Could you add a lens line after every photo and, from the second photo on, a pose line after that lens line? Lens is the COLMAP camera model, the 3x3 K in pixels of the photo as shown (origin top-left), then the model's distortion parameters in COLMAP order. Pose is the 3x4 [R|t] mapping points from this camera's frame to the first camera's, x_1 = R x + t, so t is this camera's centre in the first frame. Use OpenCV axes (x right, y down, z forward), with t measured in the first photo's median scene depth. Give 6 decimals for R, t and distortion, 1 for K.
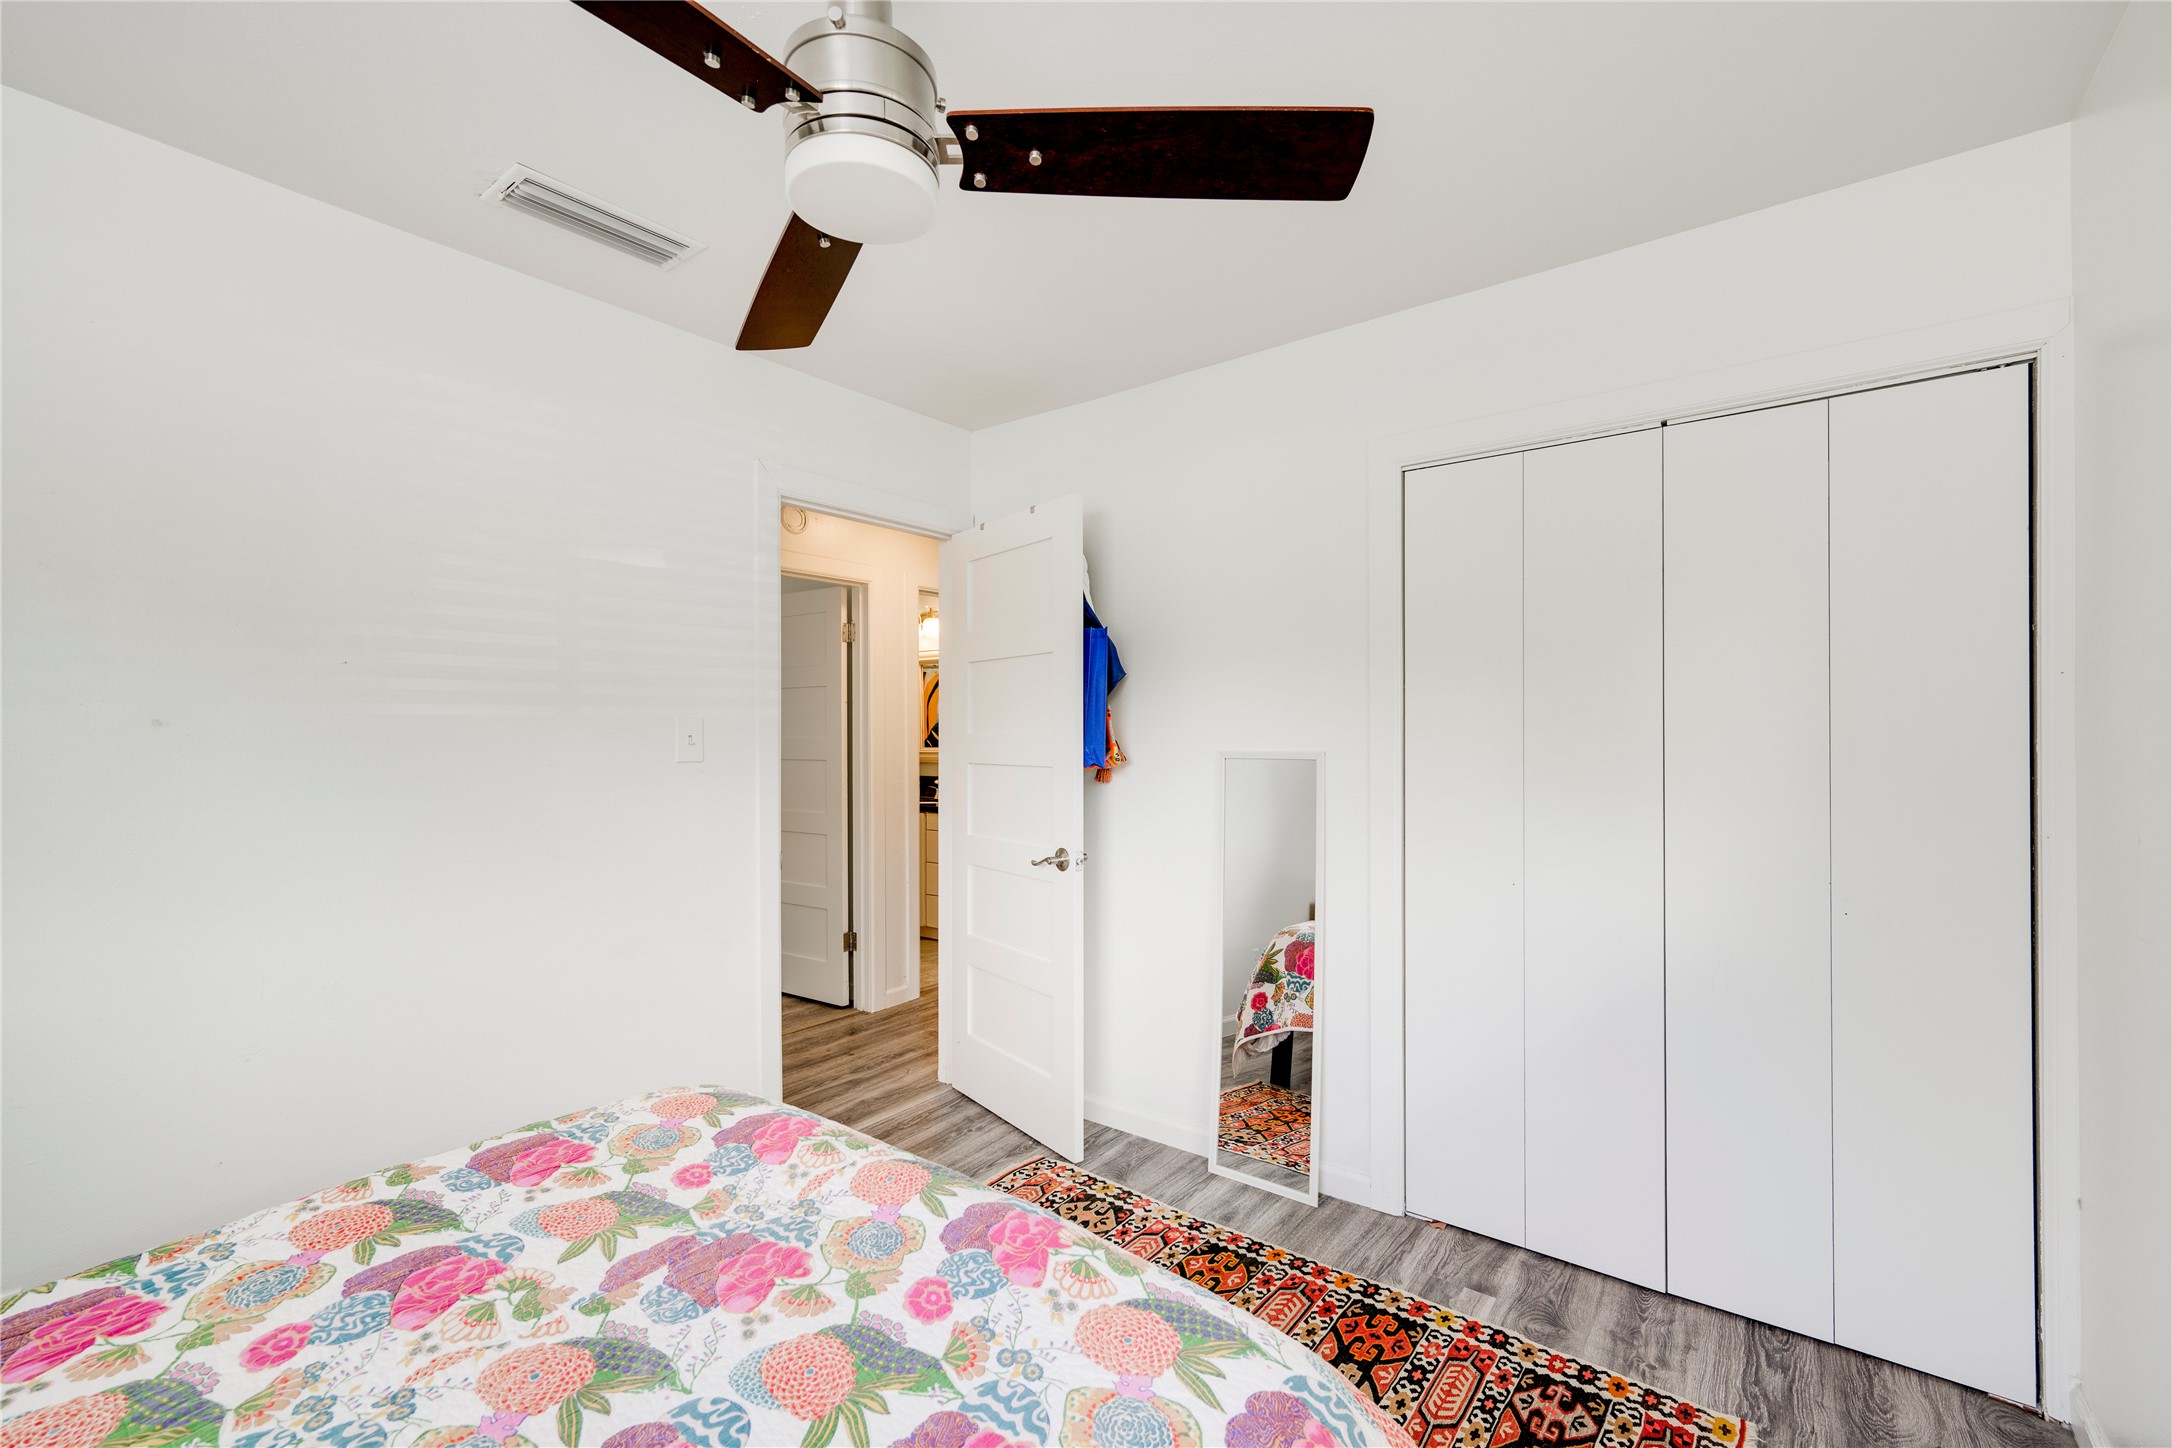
lens RADIAL K [[922.7, 0, 1098.3], [0, 922.7, 736.9], [0, 0, 1]] dist [0.001580, 0.000099]
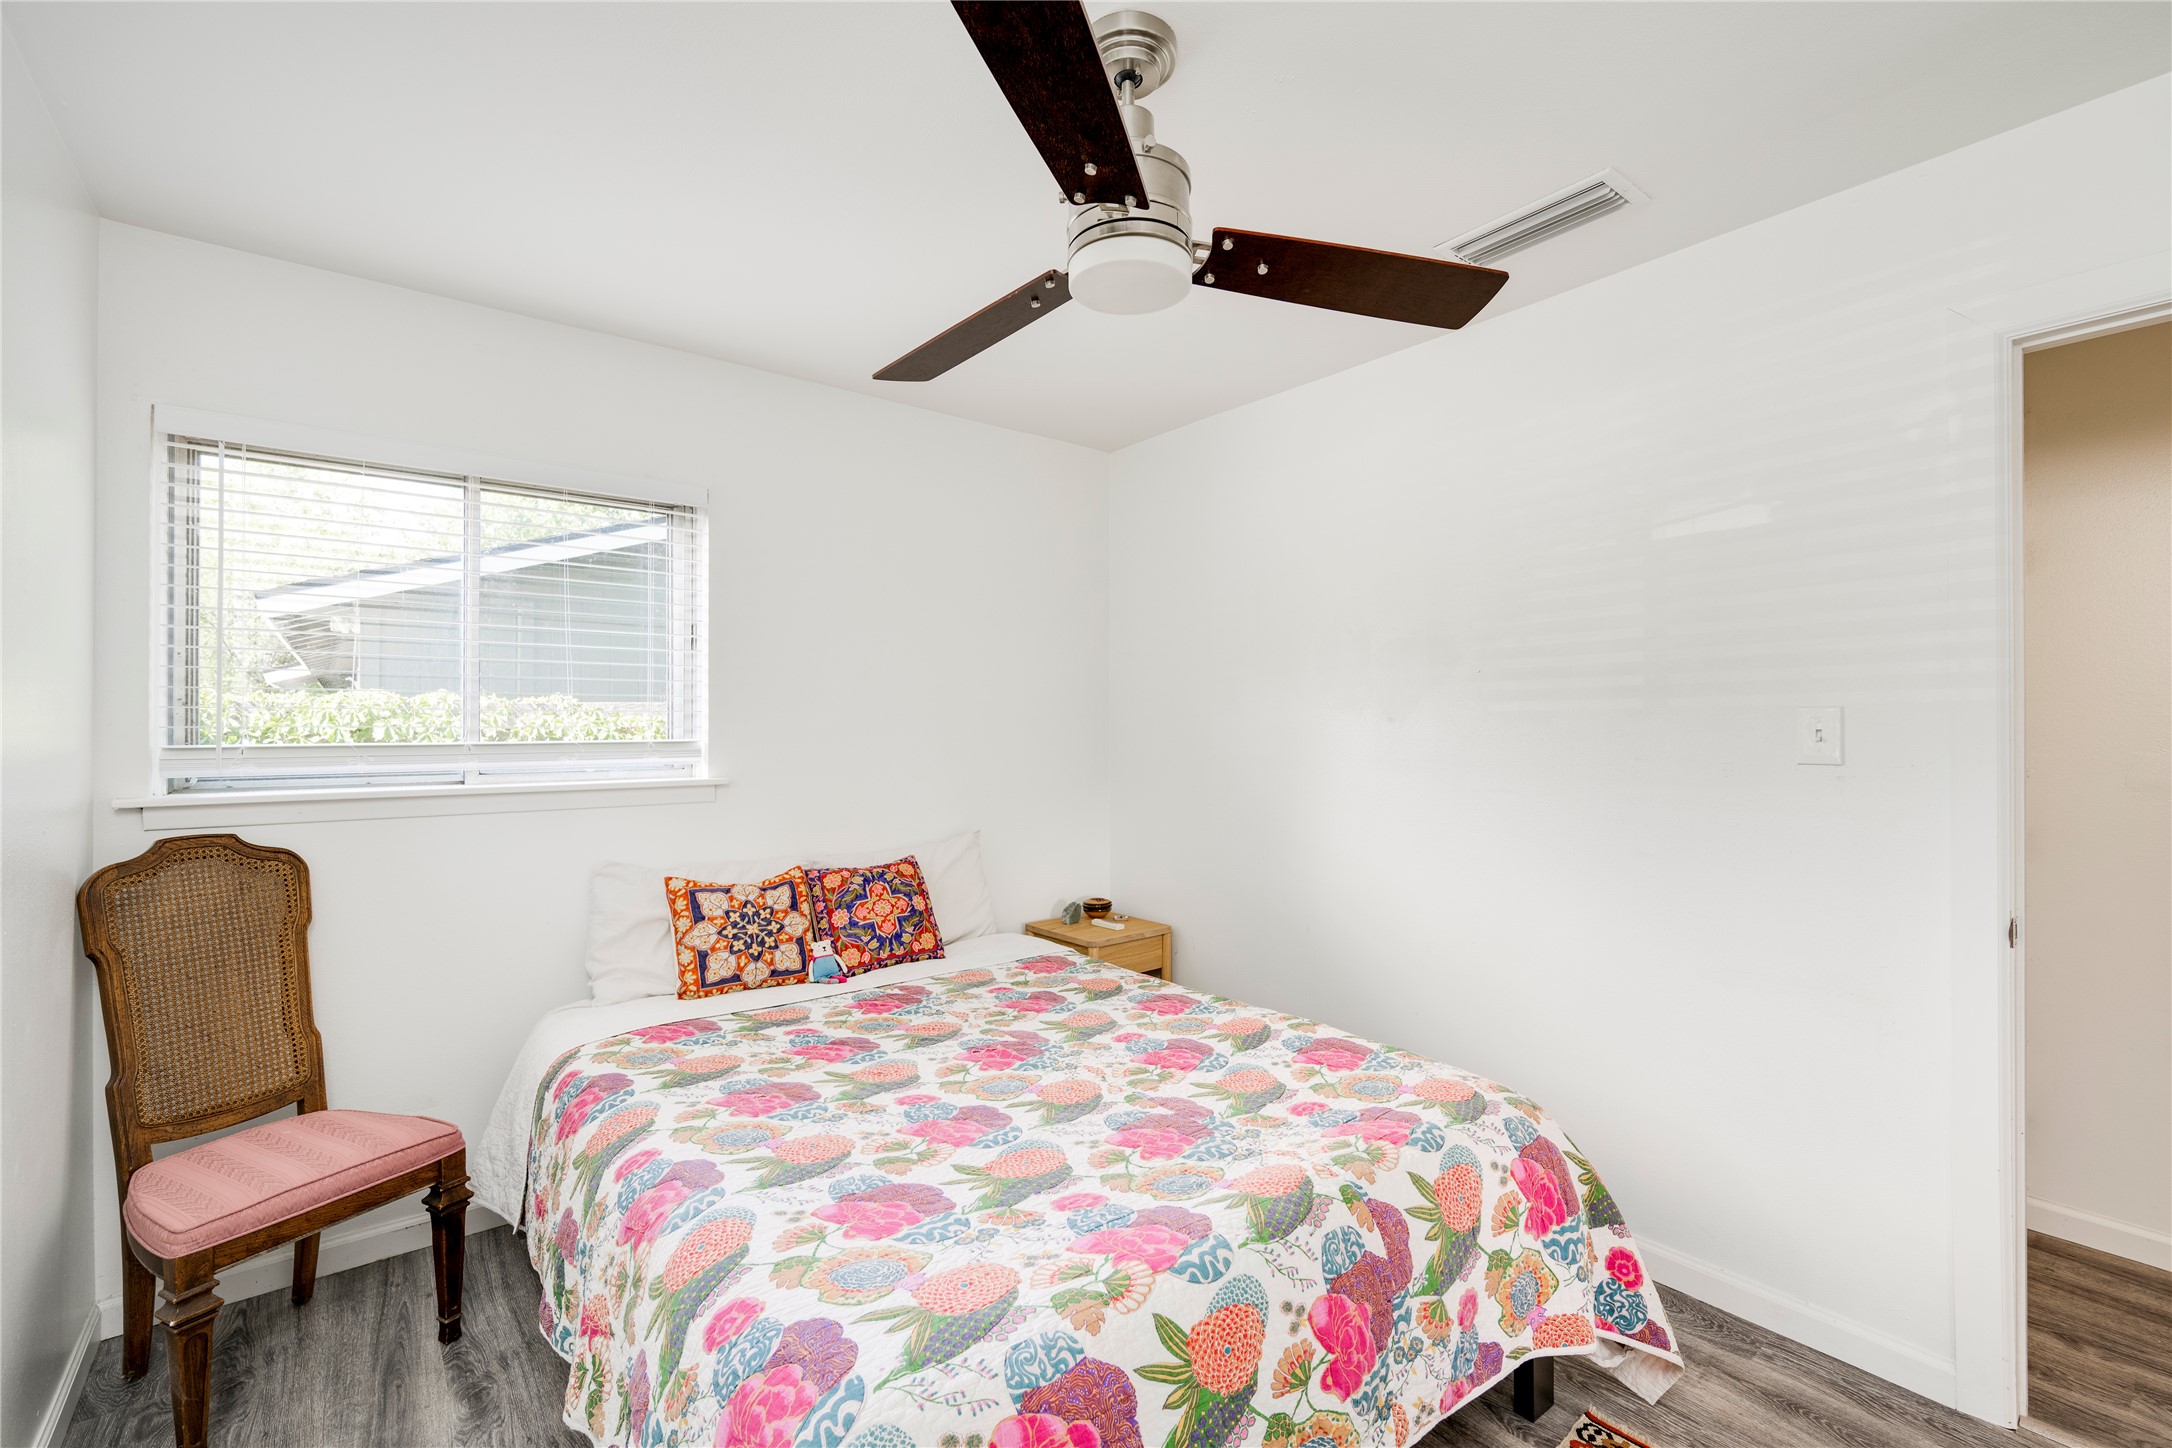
lens RADIAL K [[922.7, 0, 1098.3], [0, 922.7, 736.9], [0, 0, 1]] dist [0.001580, 0.000099]
pose [[-0.267275, 0.012137, -0.963544, 1.029806], [0.011726, 0.999888, 0.009343, -0.020690], [0.963549, -0.008802, -0.267387, 1.421162]]
